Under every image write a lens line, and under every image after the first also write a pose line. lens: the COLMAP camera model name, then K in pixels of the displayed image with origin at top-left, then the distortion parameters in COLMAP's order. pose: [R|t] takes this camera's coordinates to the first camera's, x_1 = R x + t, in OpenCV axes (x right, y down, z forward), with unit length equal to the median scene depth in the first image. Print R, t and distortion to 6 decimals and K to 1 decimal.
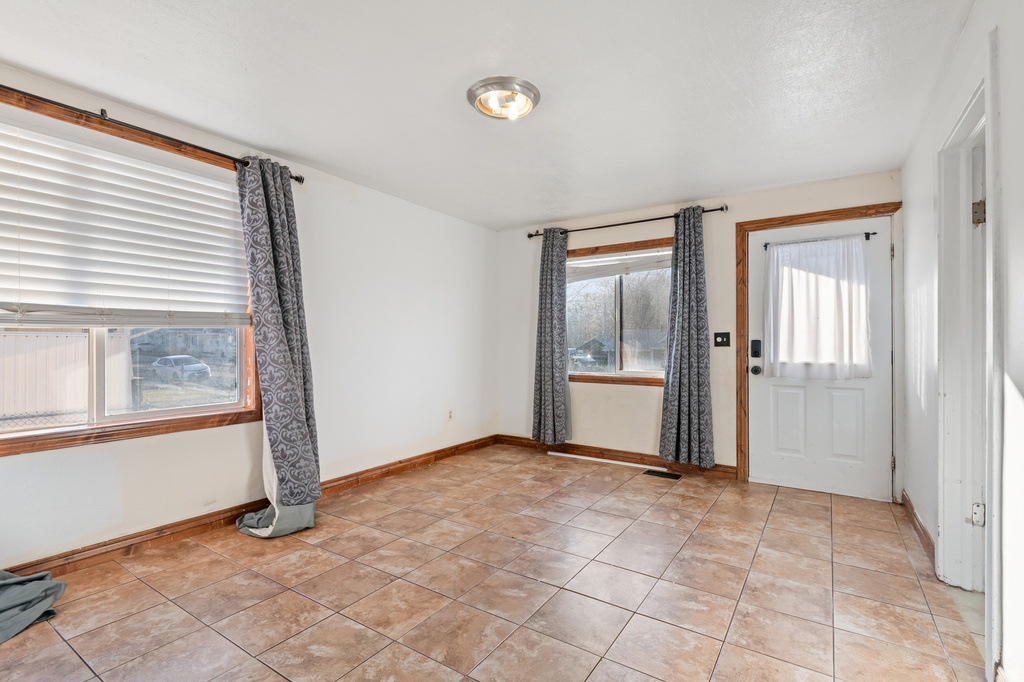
lens RADIAL K [[475.1, 0, 512.0], [0, 475.1, 341.0], [0, 0, 1]] dist [0.020601, -0.000828]
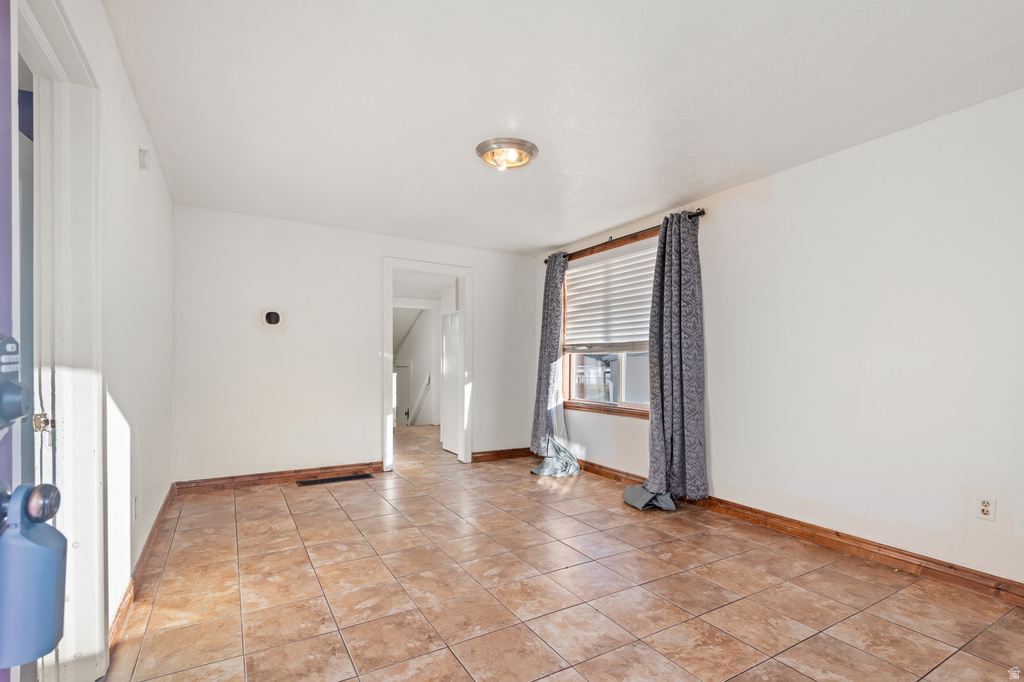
lens RADIAL K [[487.3, 0, 513.3], [0, 487.3, 370.5], [0, 0, 1]] dist [0.020984, -0.000490]
pose [[-0.439011, 0.009741, -0.898429, 0.654640], [-0.002695, 0.999922, 0.012158, 0.010708], [0.898478, 0.007759, -0.438950, 0.955916]]
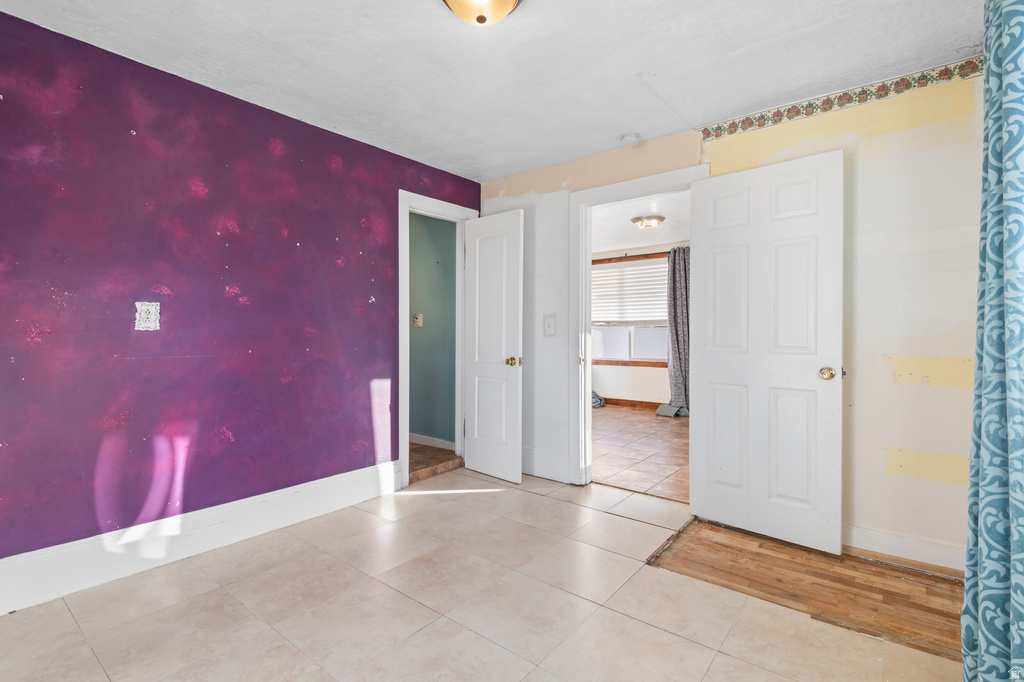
lens RADIAL K [[475.1, 0, 512.0], [0, 475.1, 341.0], [0, 0, 1]] dist [0.020601, -0.000828]
pose [[-0.078095, 0.006906, -0.996922, 1.351982], [-0.000319, 0.999976, 0.006952, 0.023005], [0.996946, 0.000861, -0.078091, 0.339837]]
